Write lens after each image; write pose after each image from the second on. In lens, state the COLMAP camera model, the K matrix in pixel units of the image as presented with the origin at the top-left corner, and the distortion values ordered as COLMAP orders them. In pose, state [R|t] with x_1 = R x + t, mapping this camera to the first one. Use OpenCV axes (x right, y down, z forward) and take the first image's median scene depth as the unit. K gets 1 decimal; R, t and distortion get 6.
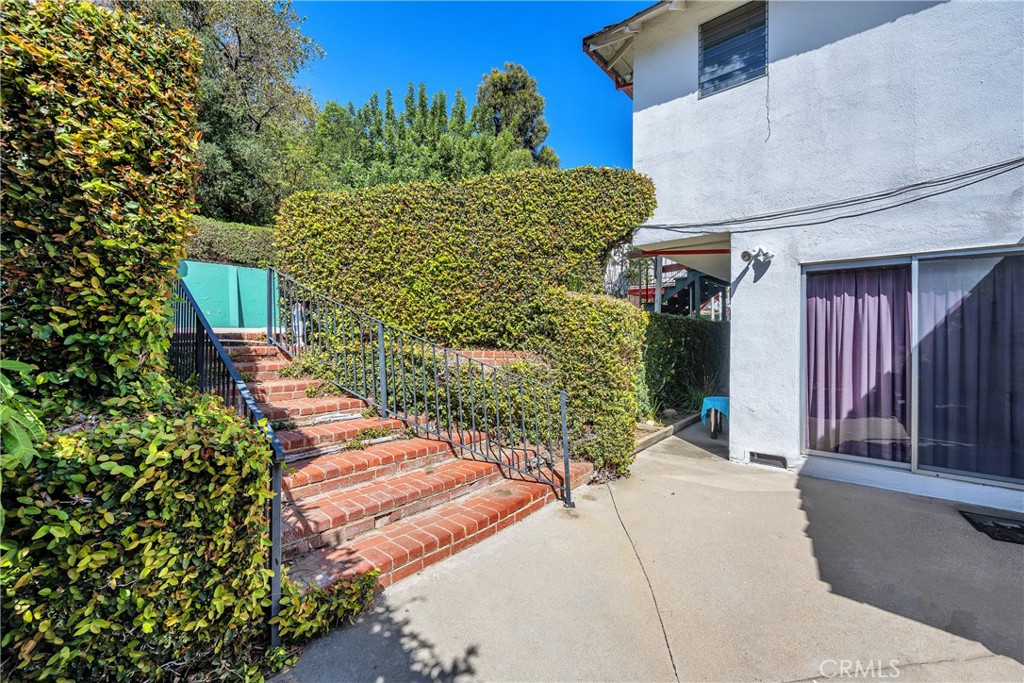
lens RADIAL K [[430.7, 0, 526.4], [0, 430.7, 337.1], [0, 0, 1]] dist [0.001377, -0.000910]
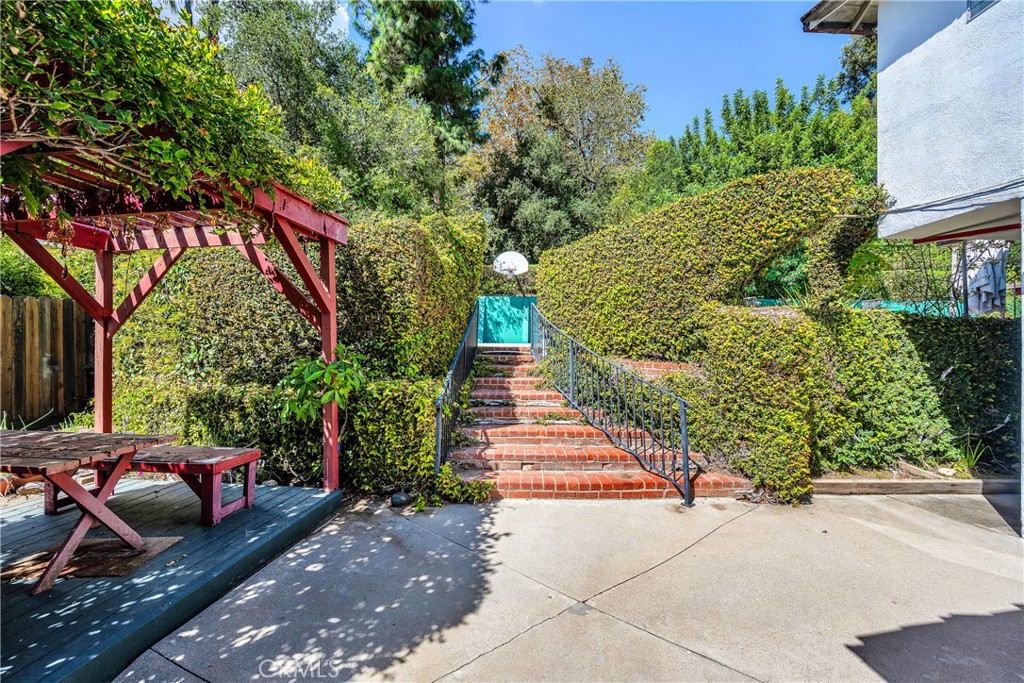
lens RADIAL K [[430.7, 0, 508.3], [0, 430.7, 344.2], [0, 0, 1]] dist [0.001377, -0.000910]
pose [[0.652193, -0.004712, -0.758038, 0.553543], [-0.008669, 0.999869, -0.013673, 0.002569], [0.758003, 0.015489, 0.652067, -0.052683]]
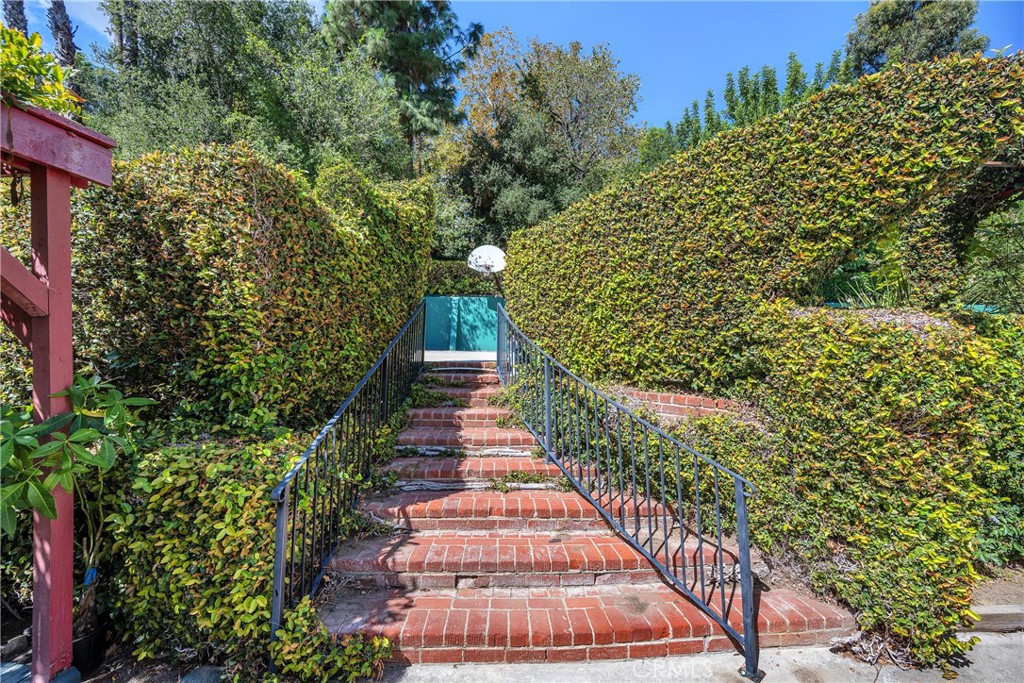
lens RADIAL K [[430.7, 0, 512.1], [0, 430.7, 343.3], [0, 0, 1]] dist [0.001377, -0.000910]
pose [[0.676037, -0.008940, -0.736814, 0.277806], [-0.010568, 0.999706, -0.021826, -0.039722], [0.736792, 0.022542, 0.675744, 0.306524]]
